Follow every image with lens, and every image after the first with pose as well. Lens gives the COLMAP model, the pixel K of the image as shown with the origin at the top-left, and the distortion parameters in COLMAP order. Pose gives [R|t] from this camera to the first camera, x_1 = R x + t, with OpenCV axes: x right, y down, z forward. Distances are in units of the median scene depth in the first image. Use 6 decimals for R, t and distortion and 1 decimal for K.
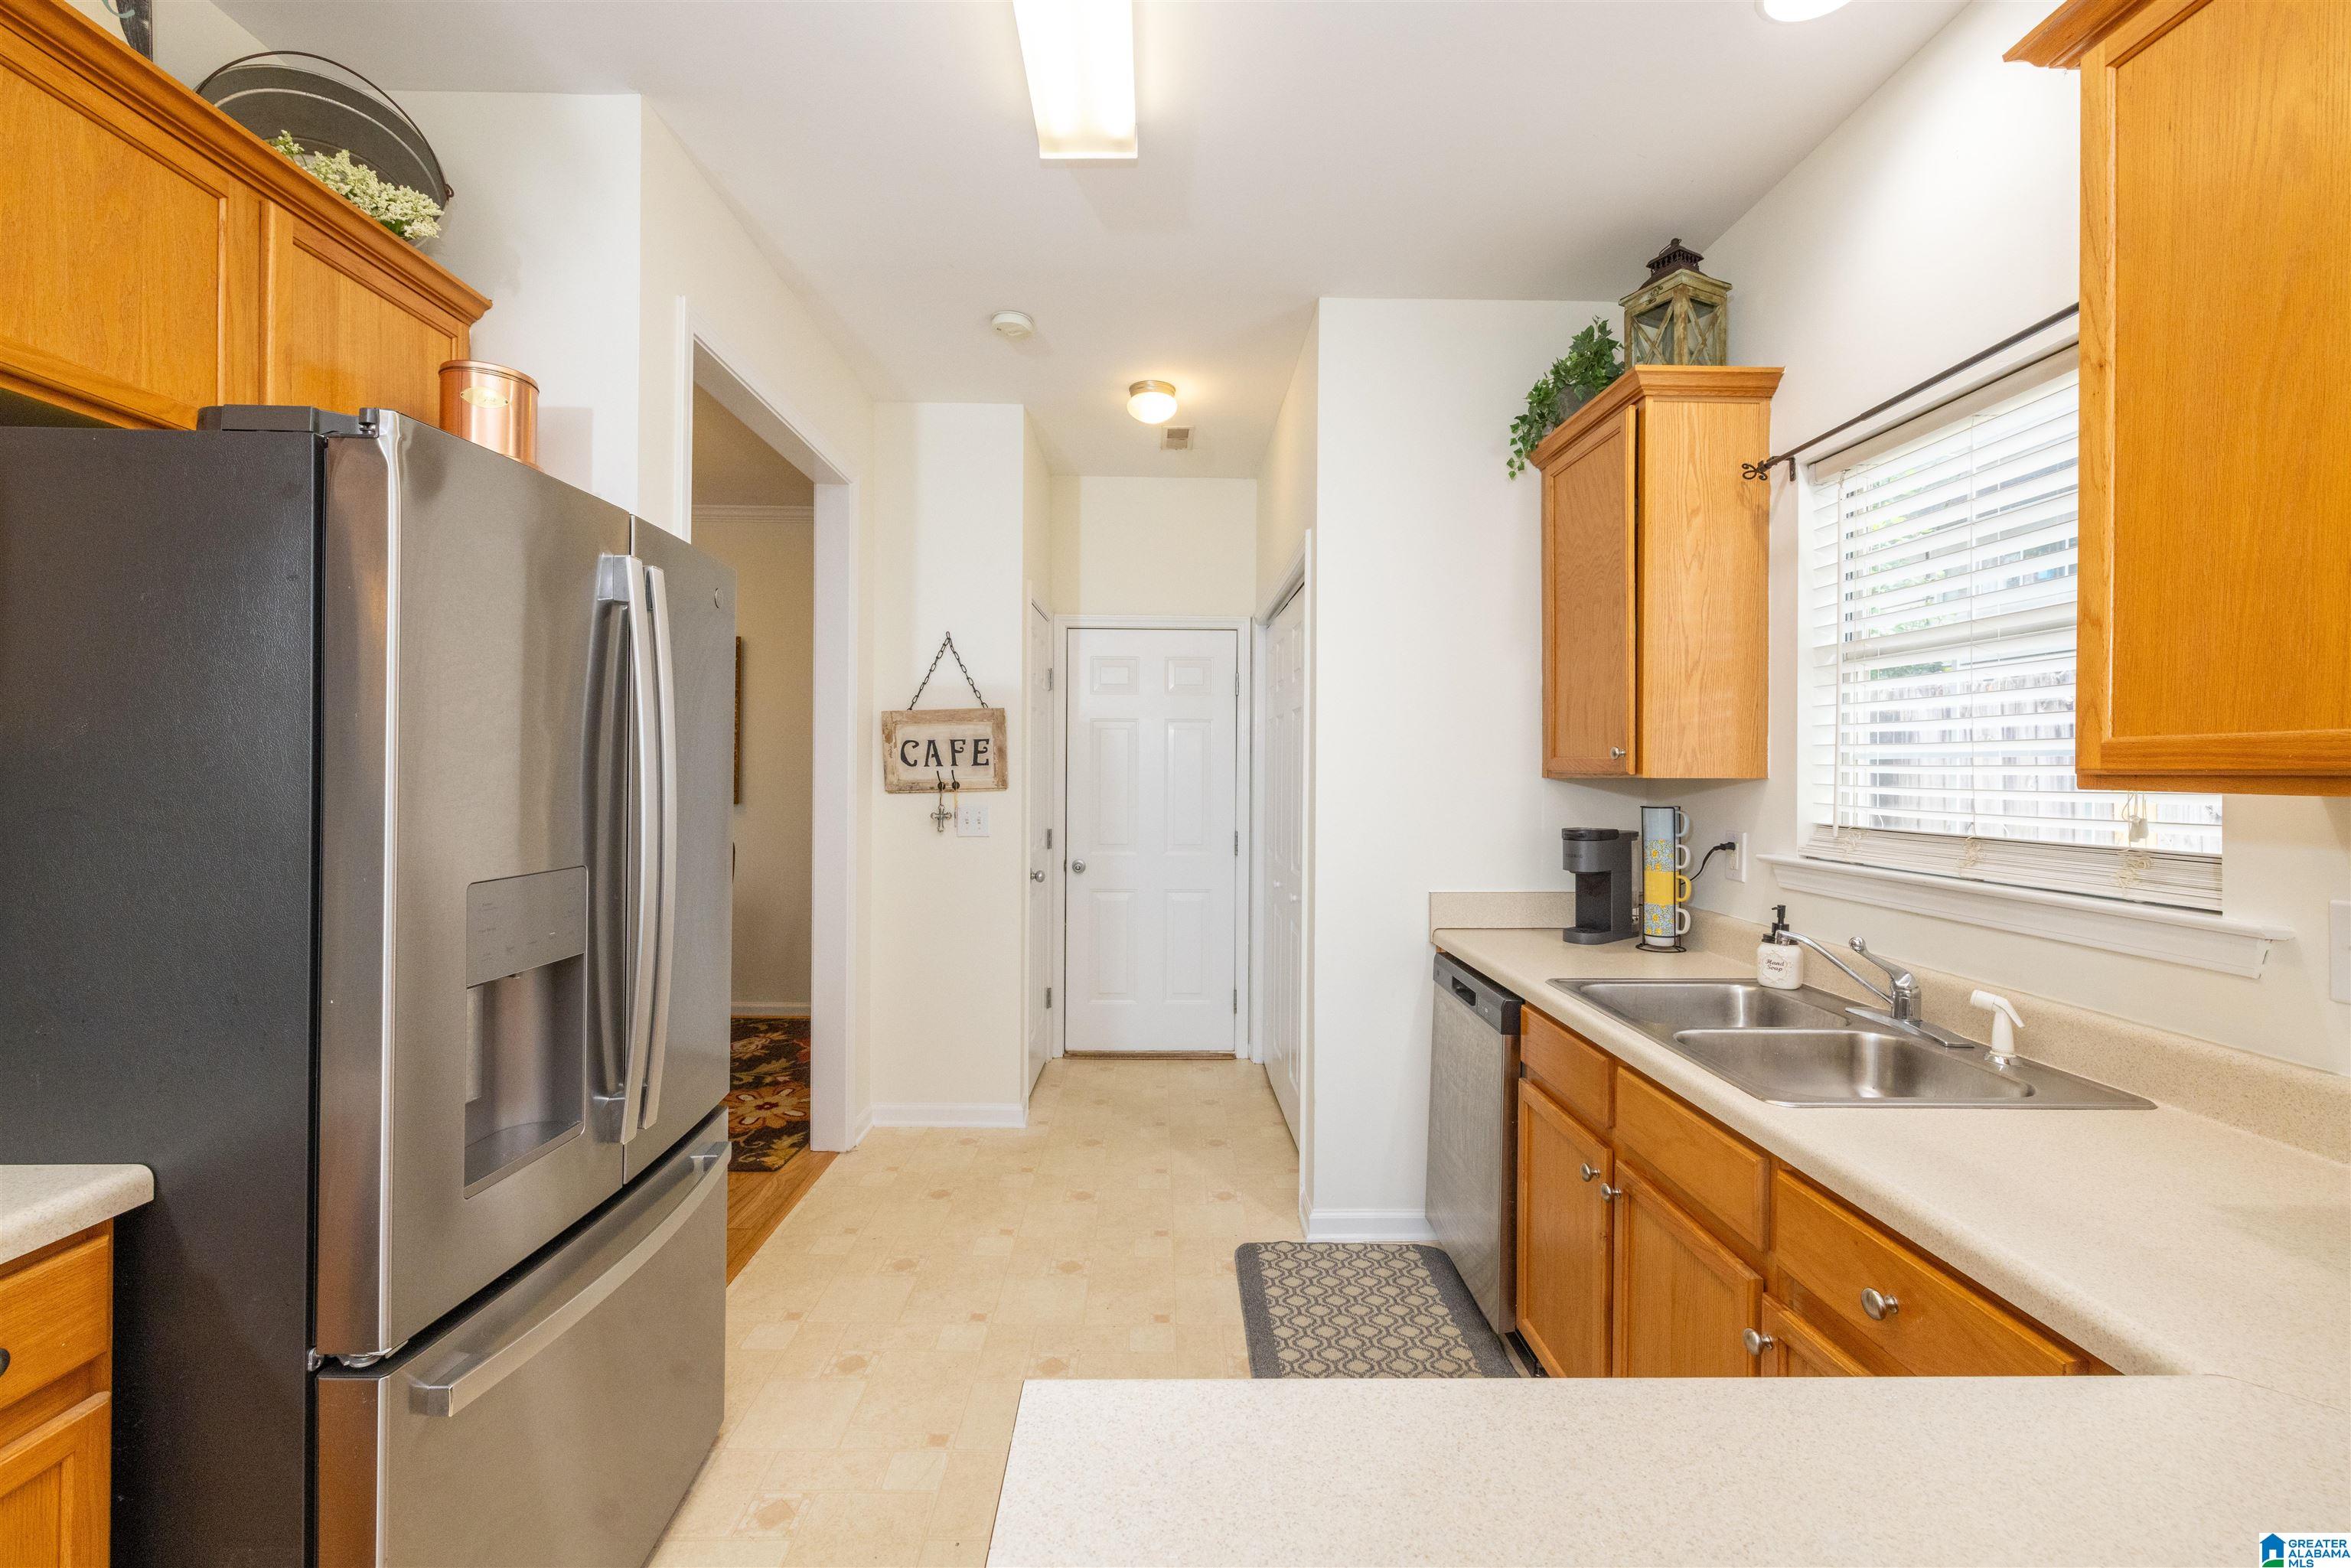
lens RADIAL K [[984.1, 0, 1165.5], [0, 984.1, 769.6], [0, 0, 1]] dist [-0.002138, 0.000560]
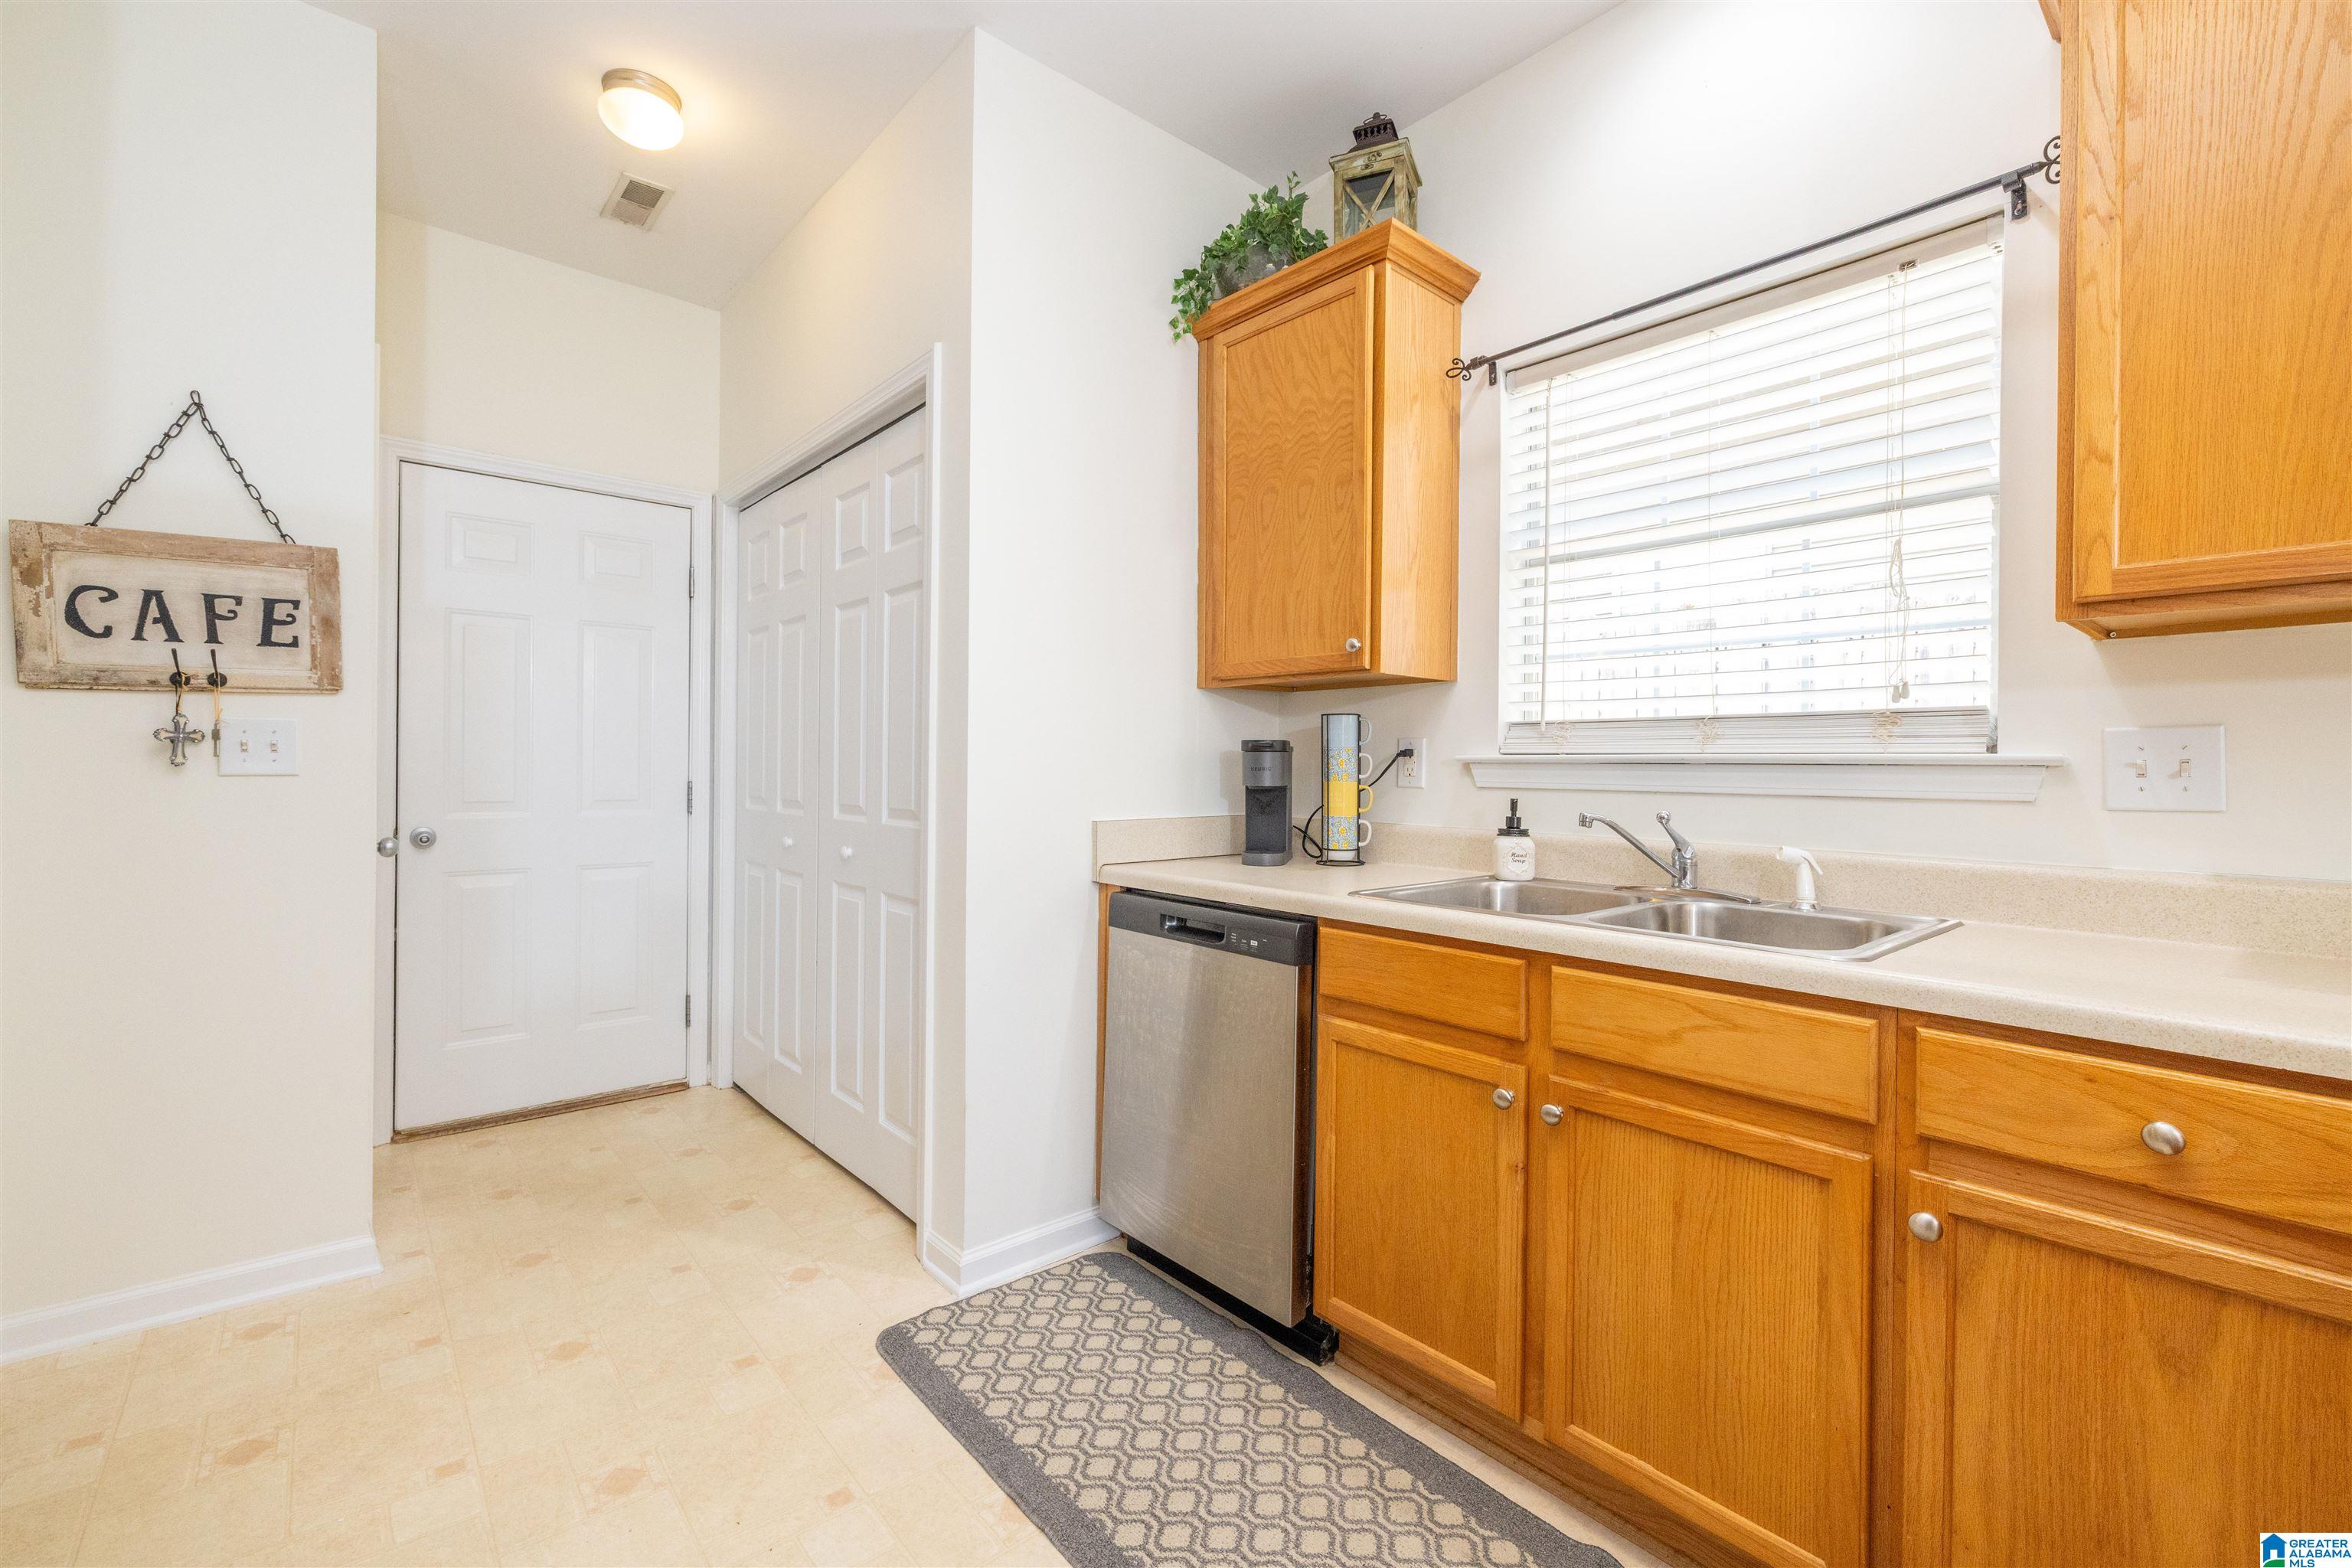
lens RADIAL K [[984.6, 0, 1166.0], [0, 984.6, 769.6], [0, 0, 1]] dist [-0.002138, 0.000560]
pose [[0.767626, 0.000994, 0.640897, -0.213544], [-0.007256, 0.999948, 0.007140, 0.077077], [-0.640857, -0.010131, 0.767594, 0.340079]]
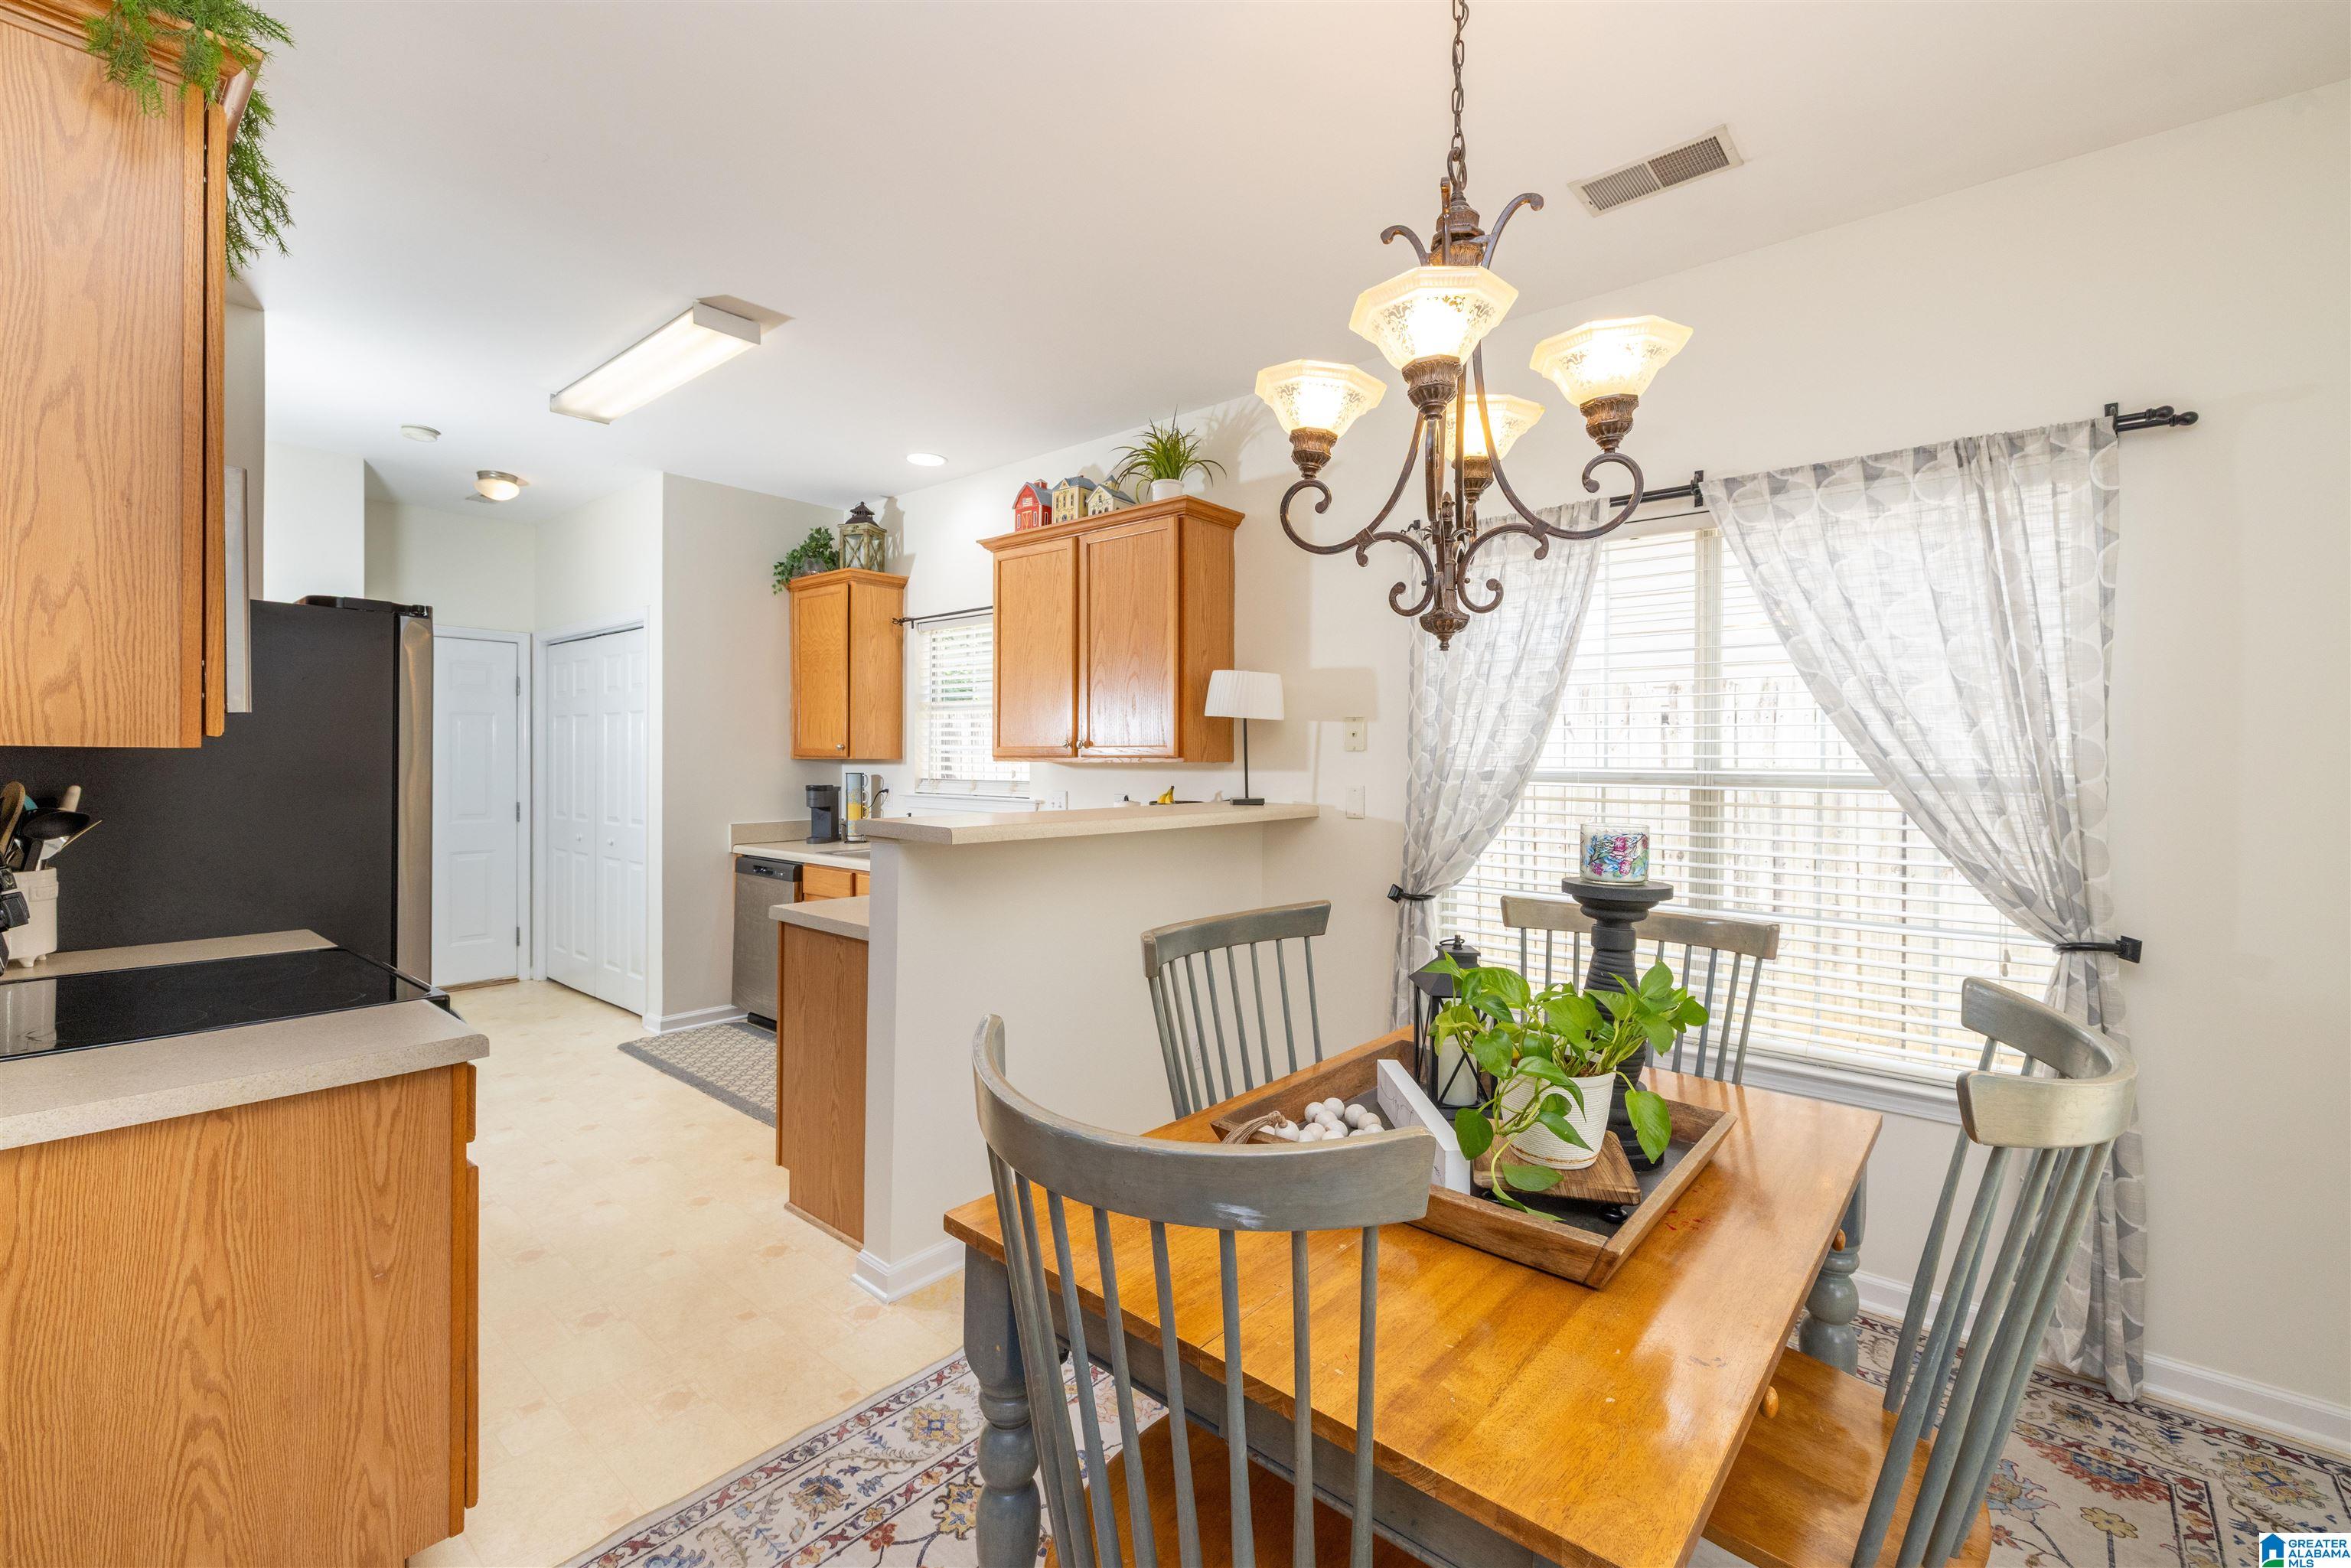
lens RADIAL K [[998.1, 0, 1171.5], [0, 998.1, 770.9], [0, 0, 1]] dist [-0.000556, -0.000374]
pose [[0.658925, -0.006579, 0.752180, -0.558745], [-0.004819, 0.999904, 0.012967, 0.003416], [-0.752193, -0.012169, 0.658830, -0.771268]]
